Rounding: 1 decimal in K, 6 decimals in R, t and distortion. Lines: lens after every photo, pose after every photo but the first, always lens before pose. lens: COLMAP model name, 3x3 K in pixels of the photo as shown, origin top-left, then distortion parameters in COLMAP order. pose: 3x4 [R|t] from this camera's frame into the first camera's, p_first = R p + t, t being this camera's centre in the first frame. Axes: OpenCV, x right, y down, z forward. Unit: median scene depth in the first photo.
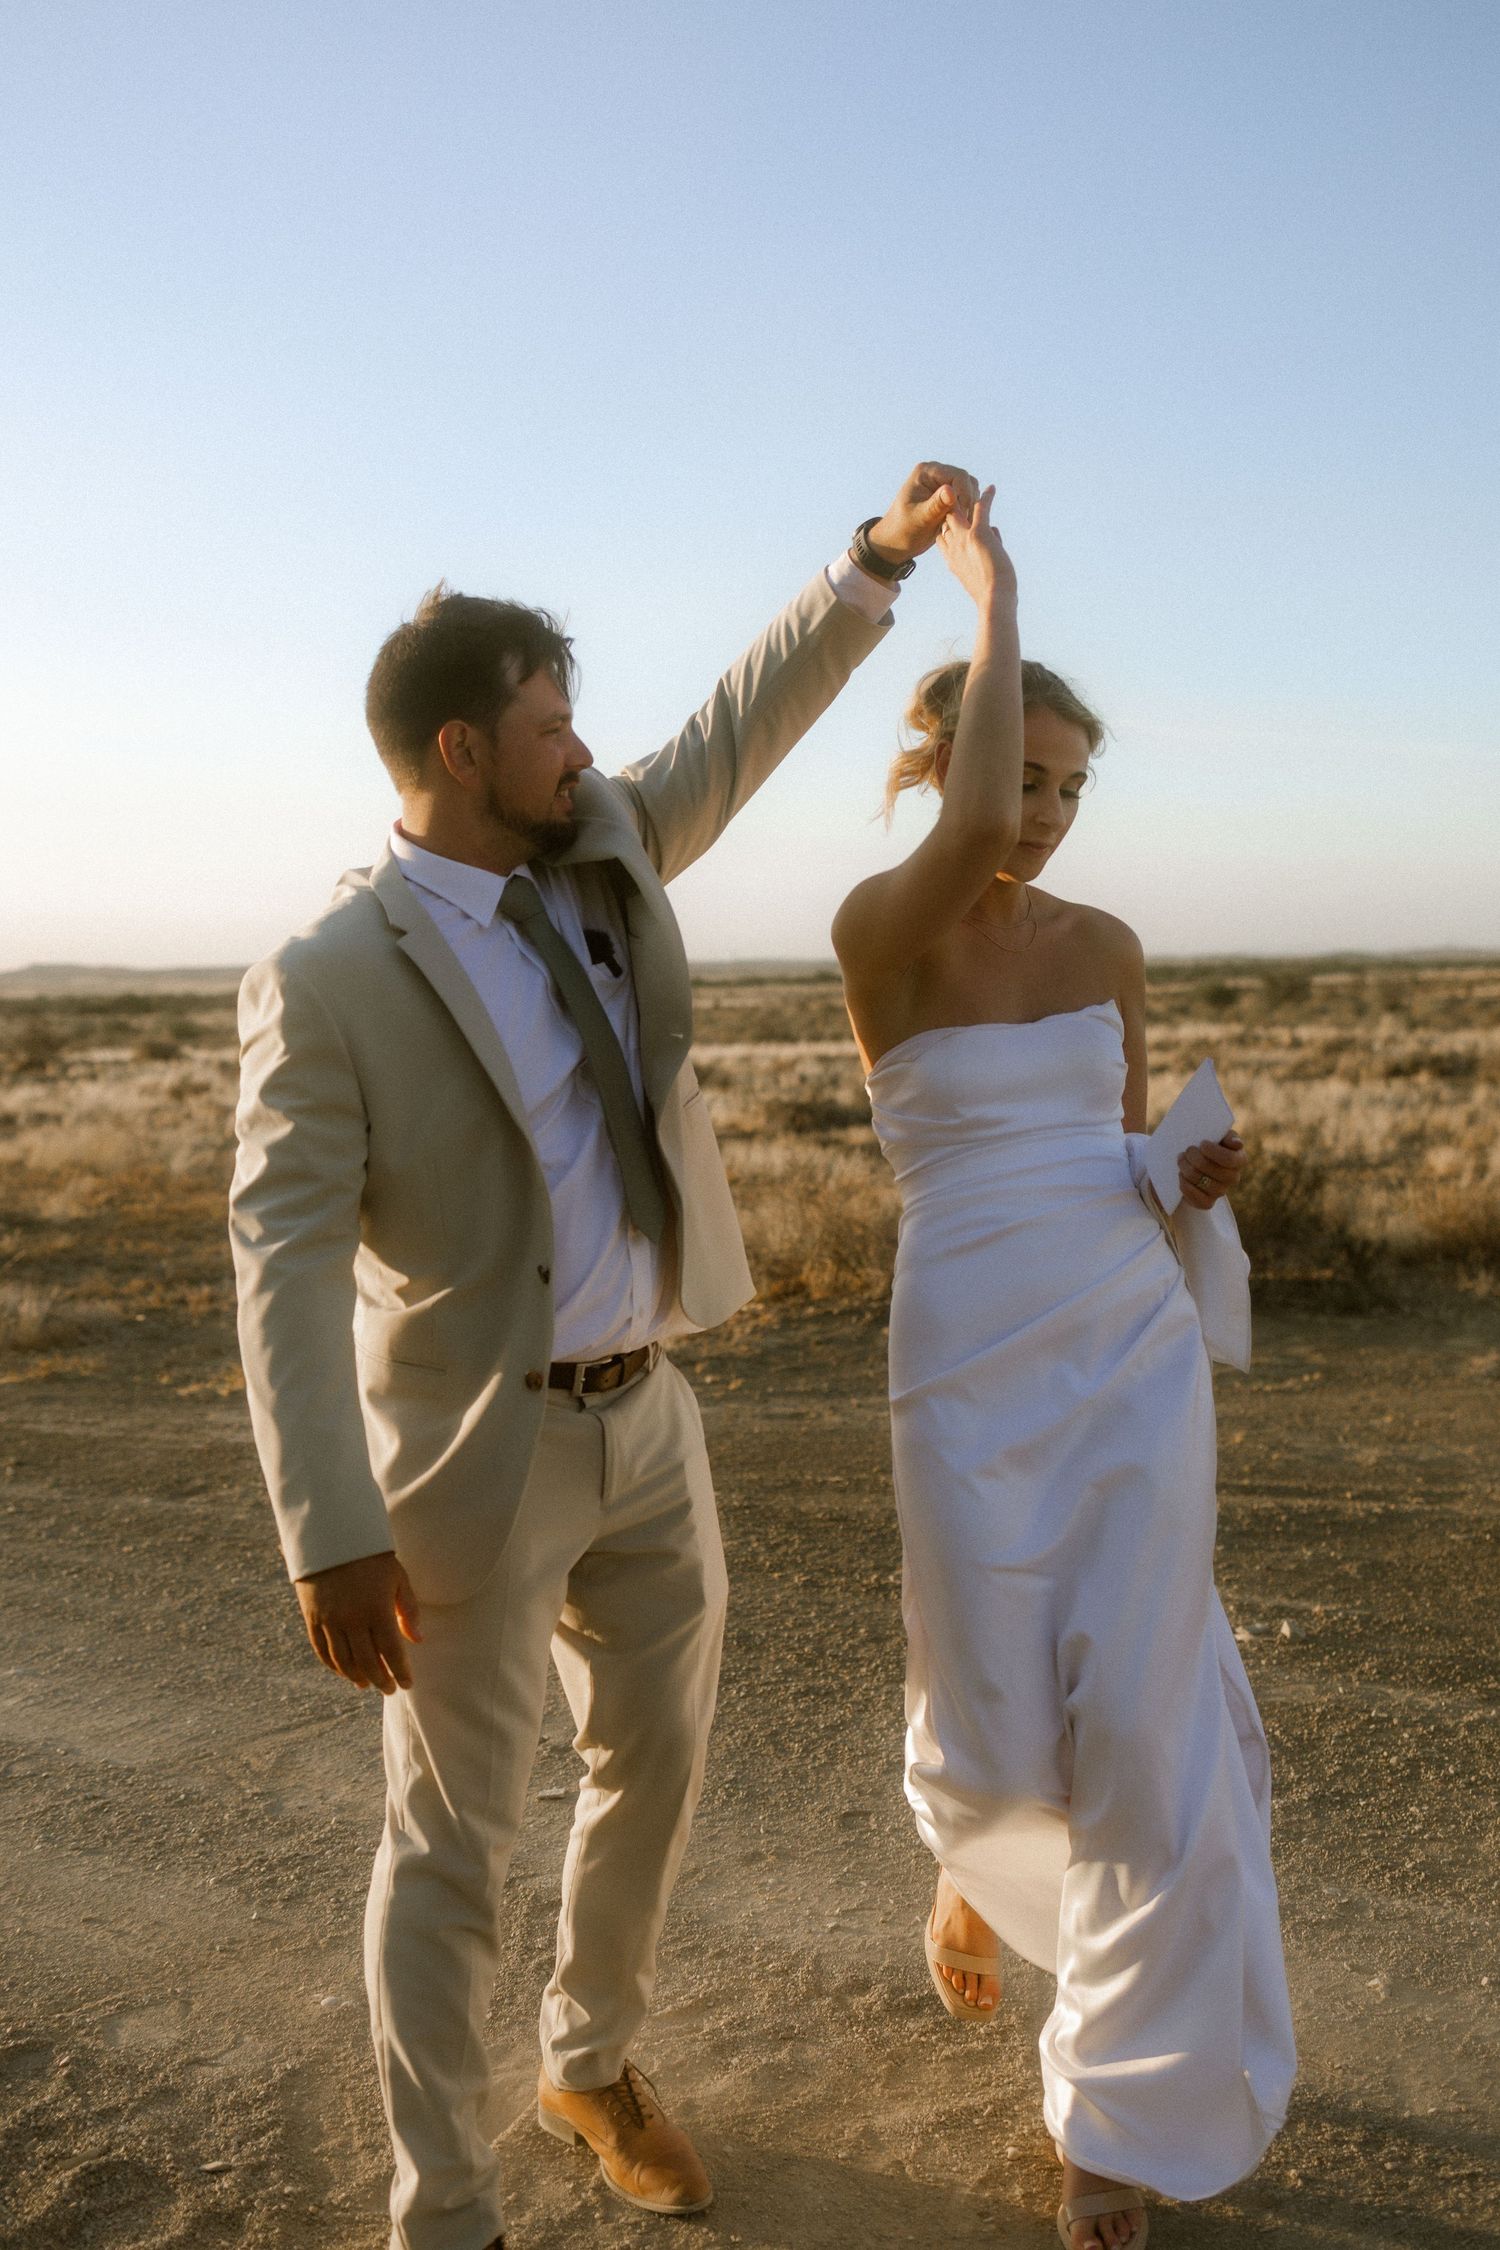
lens RADIAL K [[2225.5, 0, 750.0], [0, 2225.5, 1125.0], [0, 0, 1]] dist [-0.001272, 0.016036]
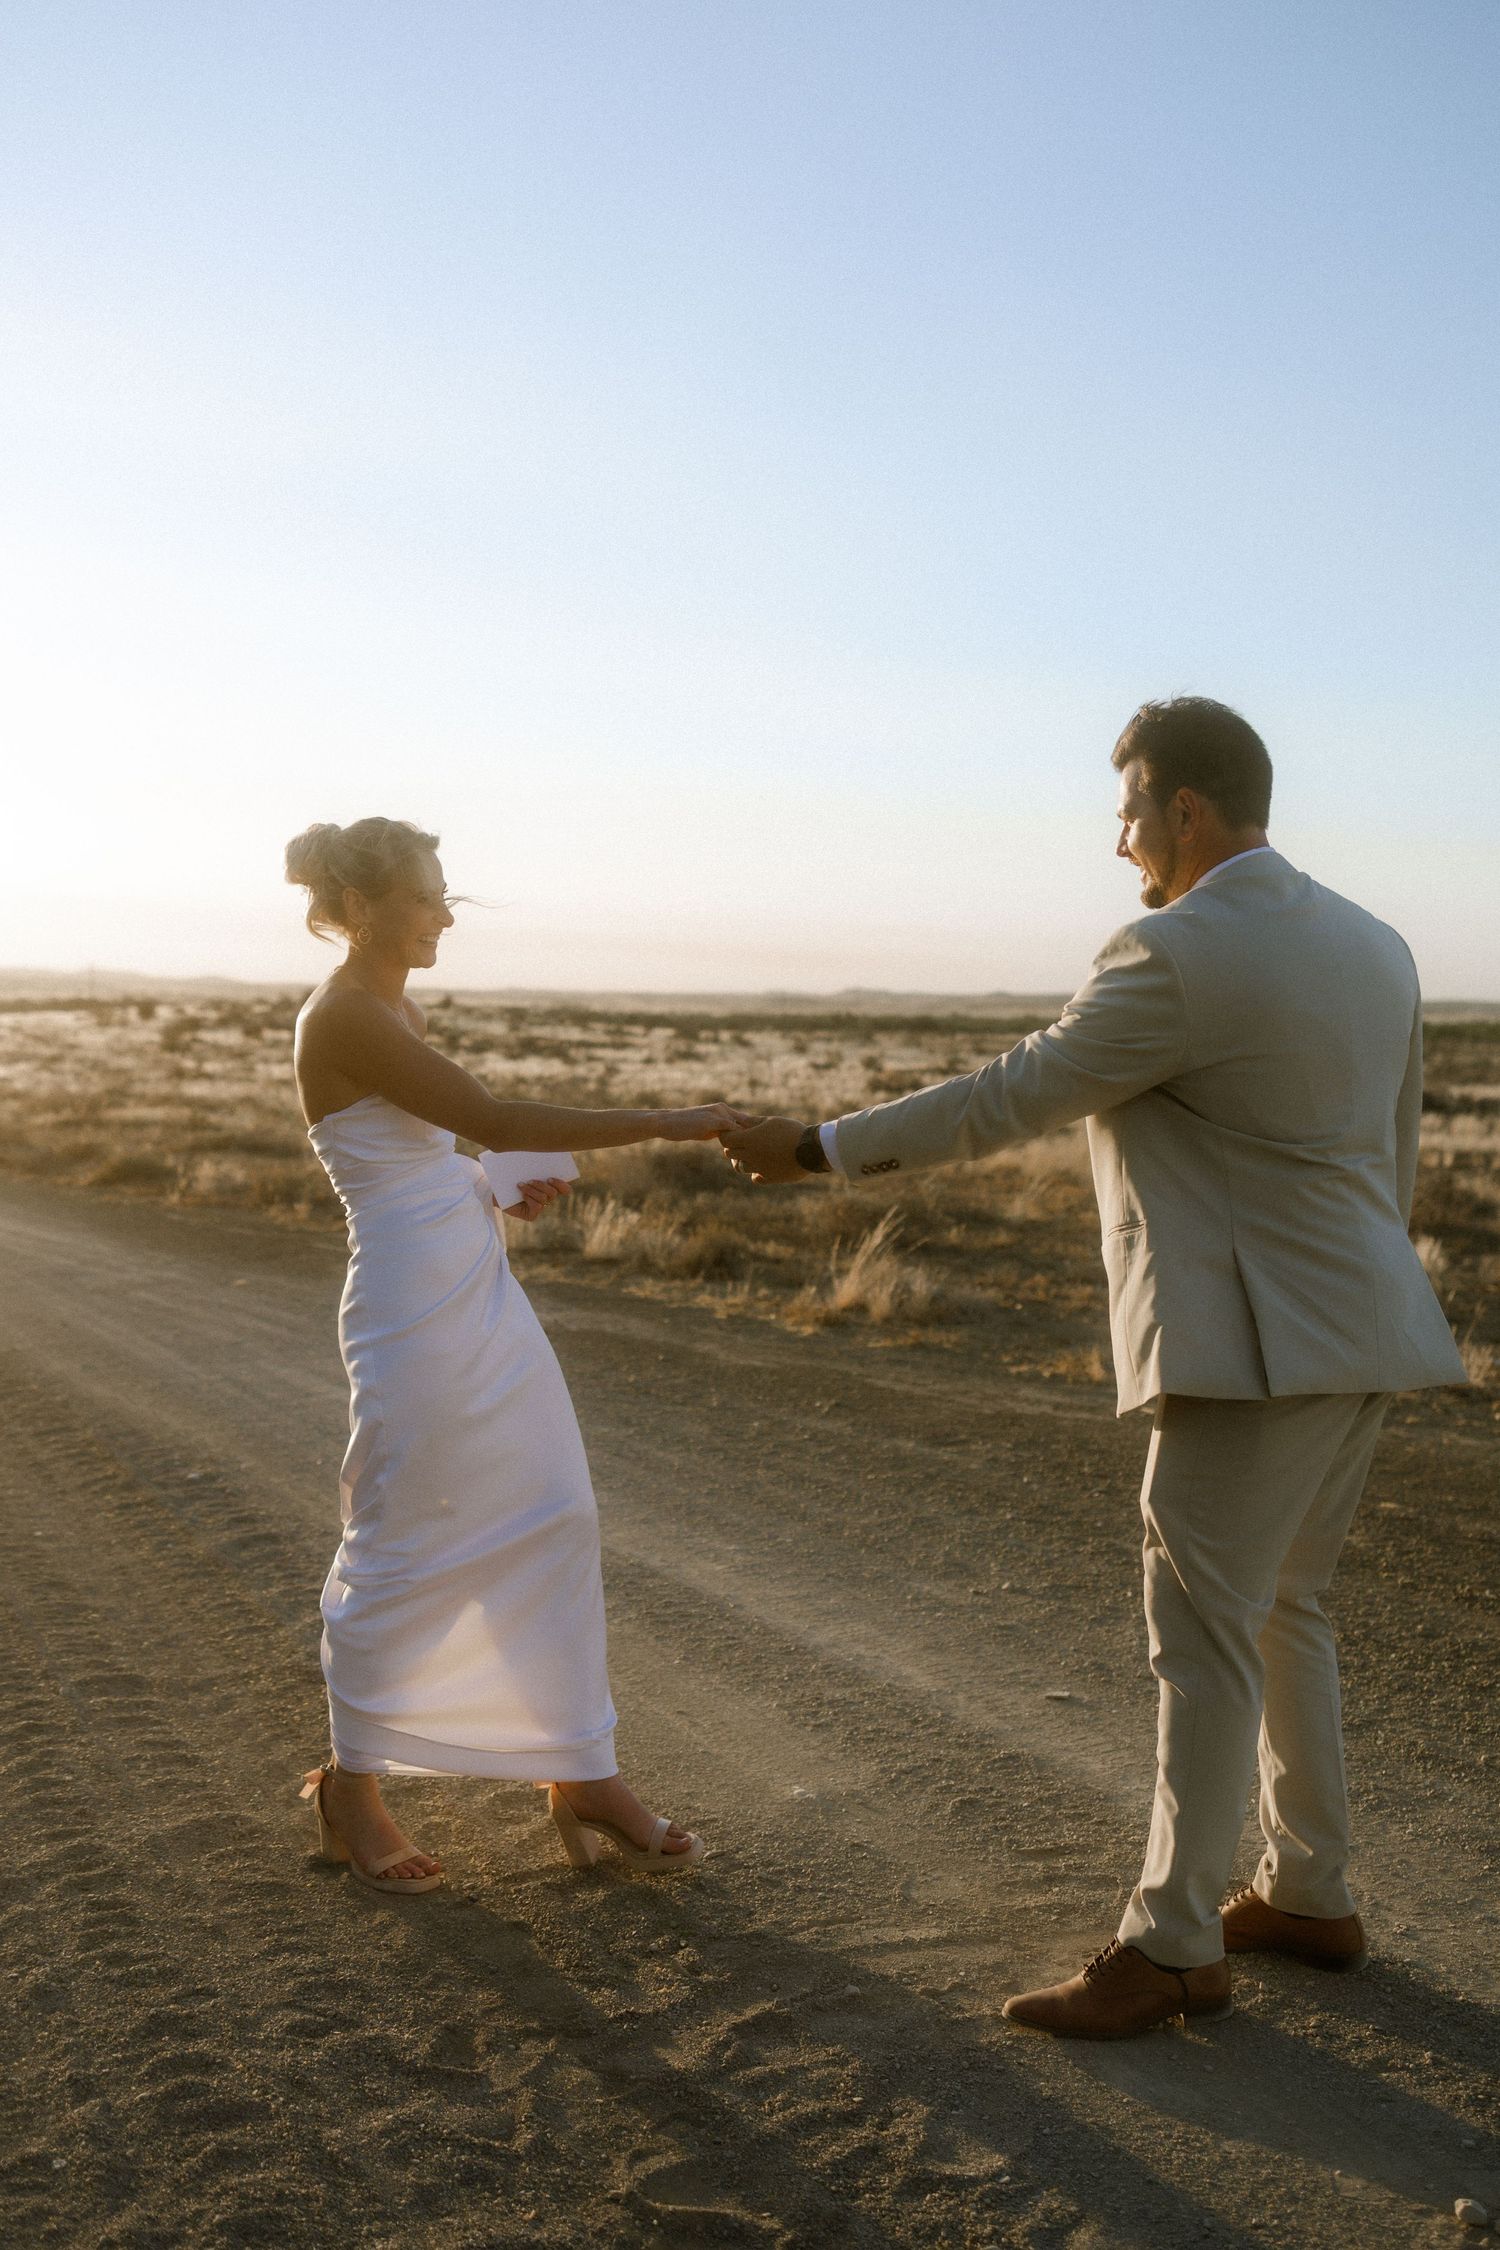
lens RADIAL K [[2225.5, 0, 750.0], [0, 2225.5, 1125.0], [0, 0, 1]] dist [-0.001272, 0.016036]
pose [[0.888758, 0.067963, -0.453310, 0.124657], [-0.074148, 0.997239, 0.004137, 0.001844], [0.452340, 0.029935, 0.891343, -0.063165]]
